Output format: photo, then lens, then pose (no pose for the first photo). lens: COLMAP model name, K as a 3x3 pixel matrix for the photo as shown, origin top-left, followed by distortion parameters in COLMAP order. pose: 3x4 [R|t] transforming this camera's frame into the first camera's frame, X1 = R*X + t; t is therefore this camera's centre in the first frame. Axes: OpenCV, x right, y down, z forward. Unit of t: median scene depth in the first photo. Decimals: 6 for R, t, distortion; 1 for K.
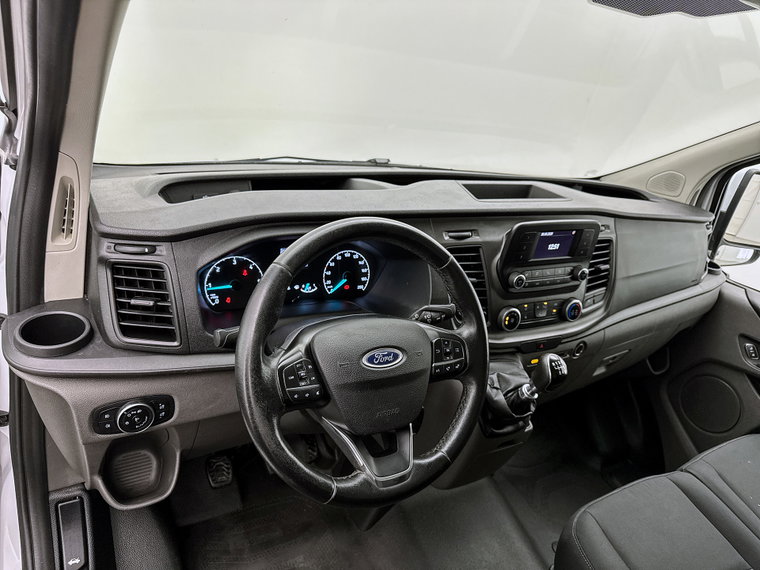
lens RADIAL K [[537.0, 0, 380.0], [0, 537.0, 285.0], [0, 0, 1]] dist [-0.000068, -0.000662]
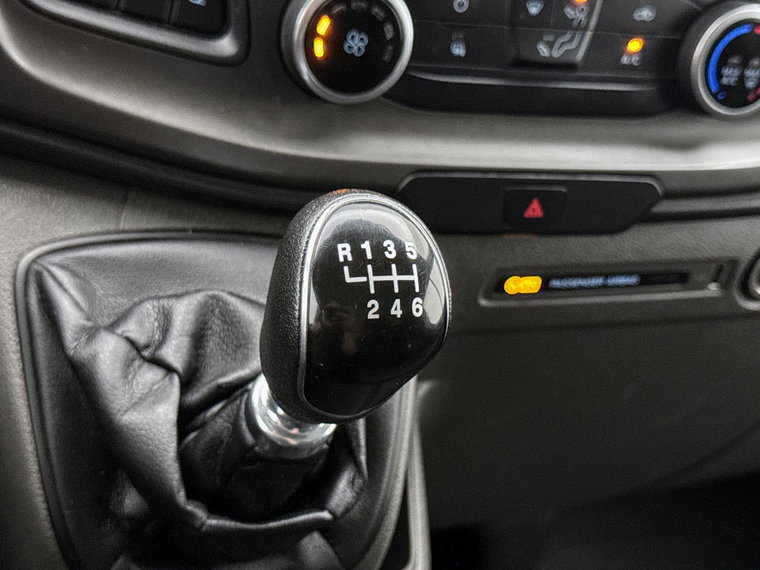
lens RADIAL K [[1239.1, 0, 380.0], [0, 1239.1, 285.0], [0, 0, 1]] dist [0.140369, -0.139128]
pose [[0.981960, 0.139176, -0.127999, 0.305672], [-0.122323, 0.983772, 0.131262, 0.086412], [0.144191, -0.113237, 0.983050, 0.518083]]
